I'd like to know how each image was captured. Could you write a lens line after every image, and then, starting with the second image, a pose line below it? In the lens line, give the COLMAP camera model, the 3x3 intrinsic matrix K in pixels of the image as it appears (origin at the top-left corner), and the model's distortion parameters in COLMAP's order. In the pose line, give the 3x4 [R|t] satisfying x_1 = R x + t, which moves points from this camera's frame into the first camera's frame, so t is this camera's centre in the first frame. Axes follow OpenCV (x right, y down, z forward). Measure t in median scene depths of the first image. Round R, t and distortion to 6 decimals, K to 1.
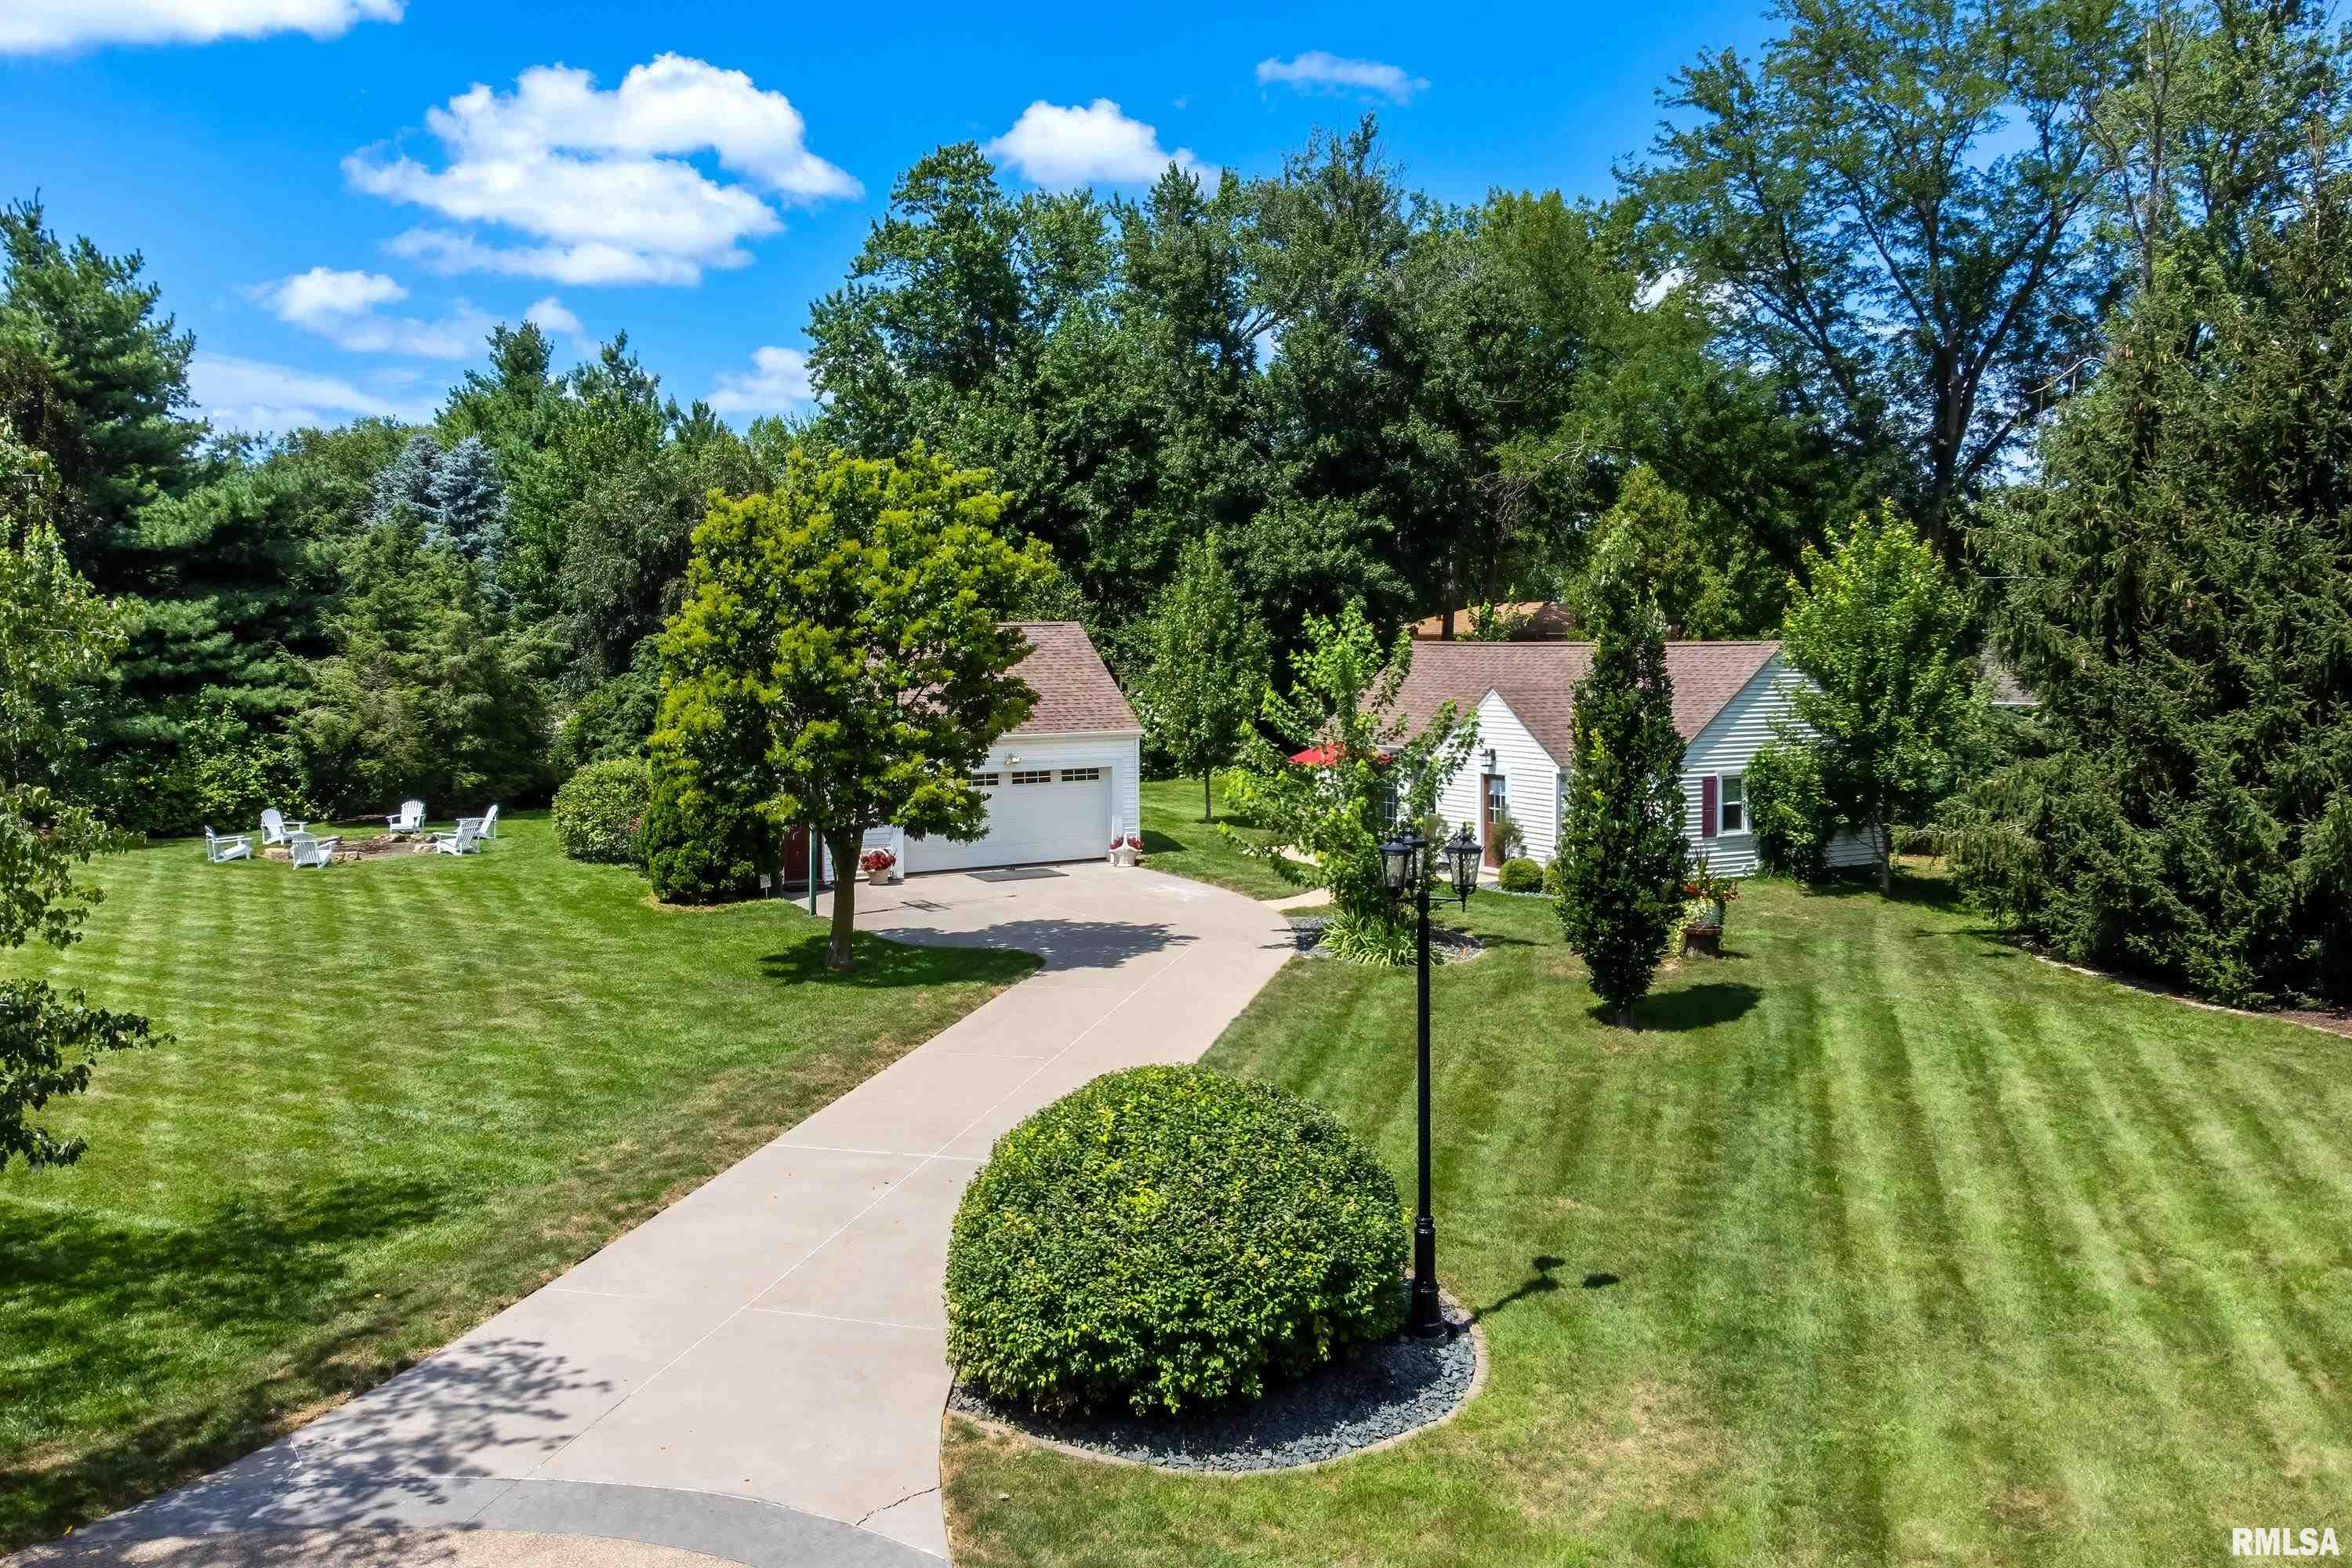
lens RADIAL K [[1779.4, 0, 1165.9], [0, 1779.4, 743.5], [0, 0, 1]] dist [0.025290, -0.004858]
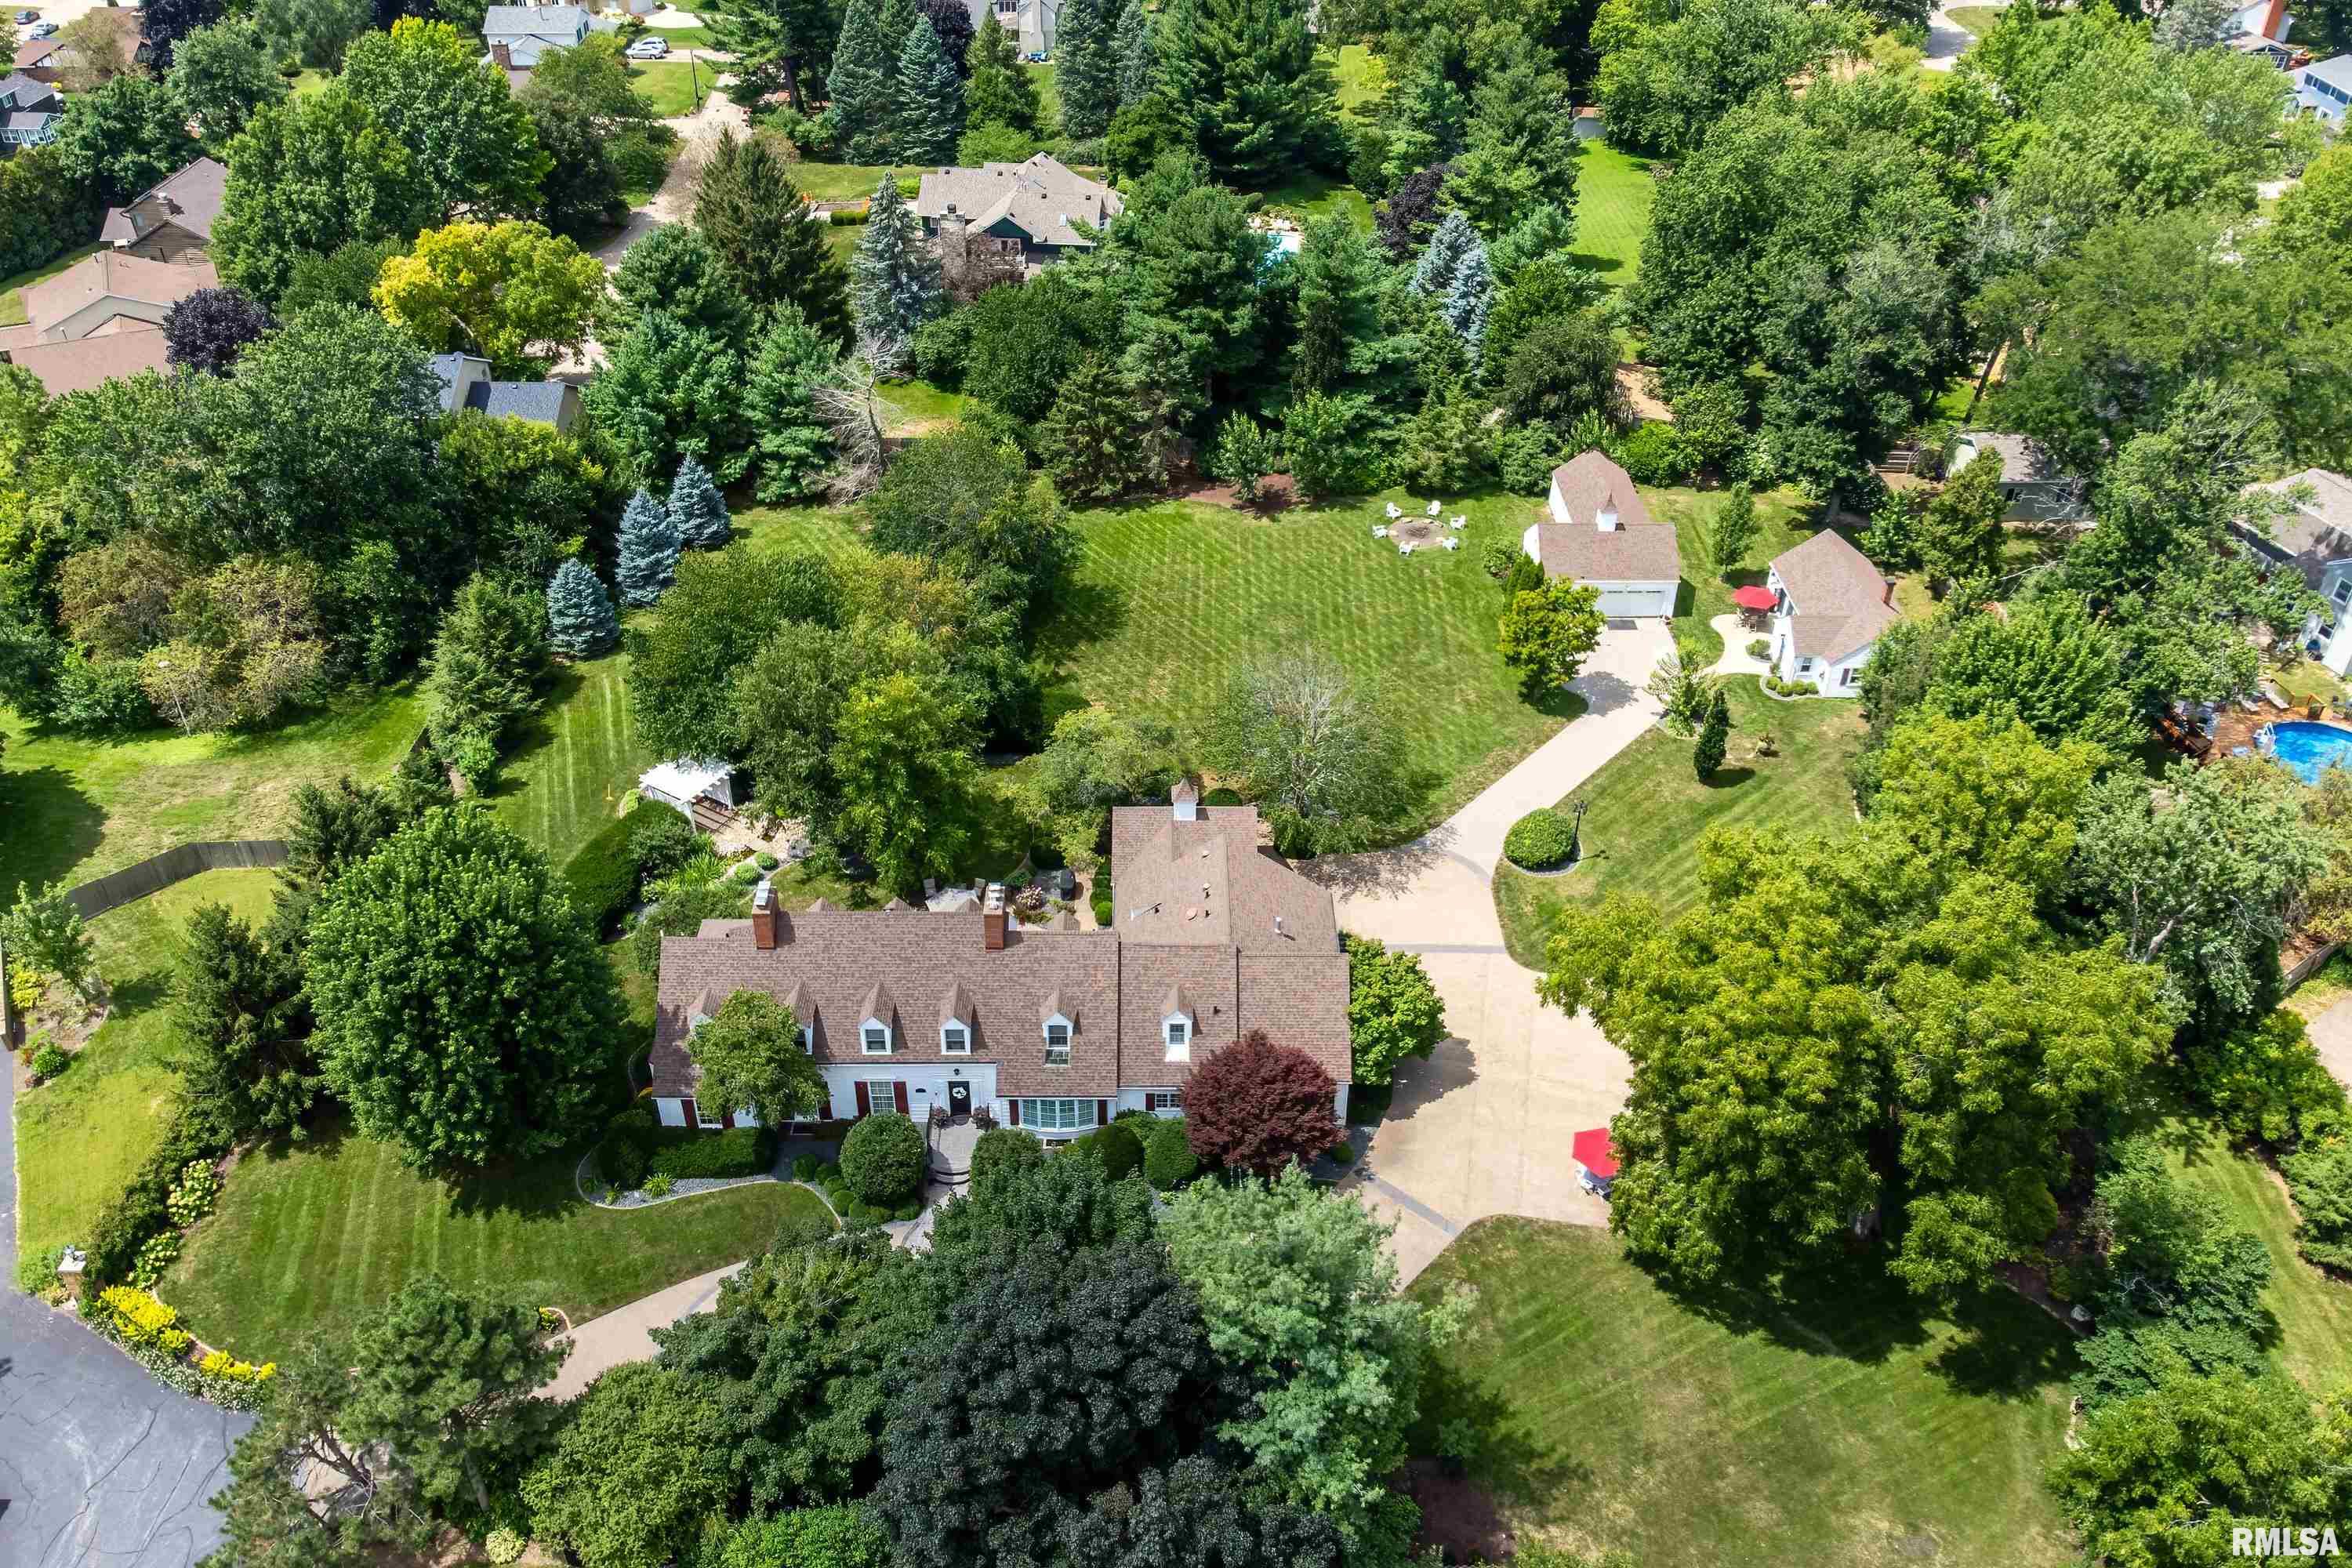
lens RADIAL K [[1720.4, 0, 1212.5], [0, 1720.4, 773.4], [0, 0, 1]] dist [0.019849, -0.000513]
pose [[0.878915, 0.296758, -0.373420, 0.356702], [-0.049106, 0.835025, 0.548017, -0.965538], [0.474443, -0.463323, 0.748489, -1.230508]]
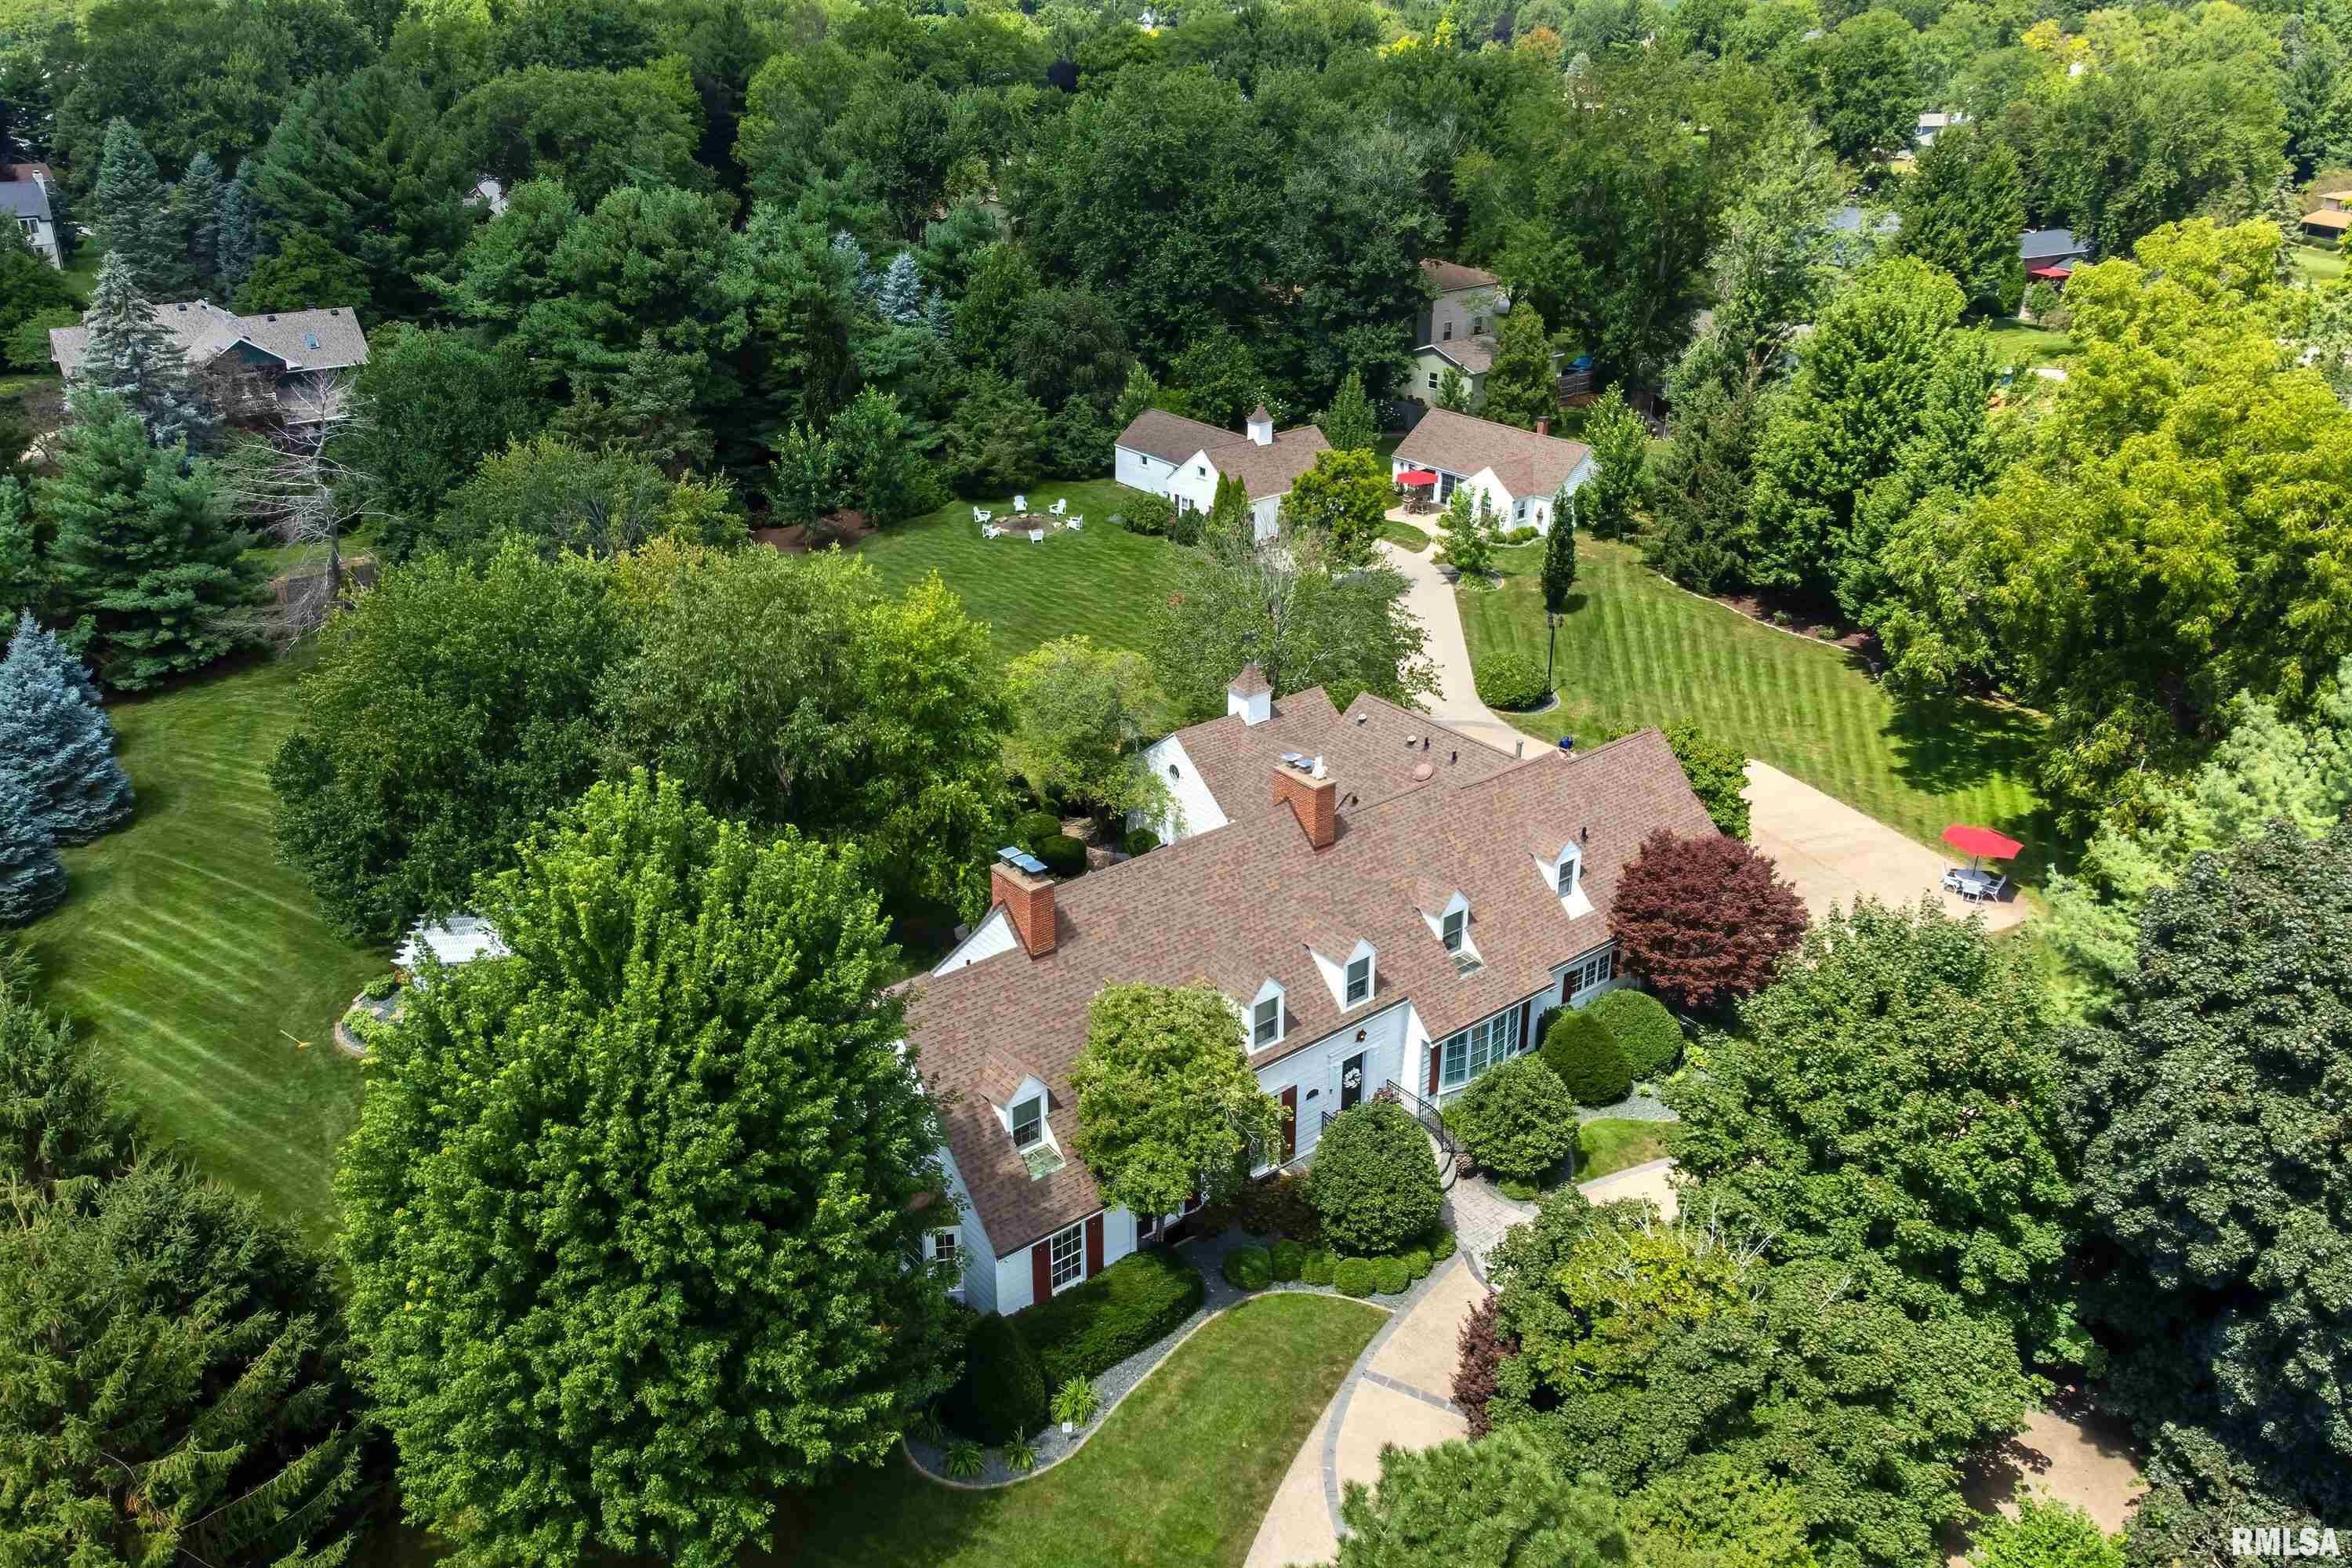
lens RADIAL K [[1779.4, 0, 1165.9], [0, 1779.4, 743.5], [0, 0, 1]] dist [0.025290, -0.004858]
pose [[0.987208, -0.060664, 0.147449, -0.544820], [0.005655, 0.937529, 0.347862, -0.433566], [-0.159340, -0.342578, 0.925879, -1.189534]]
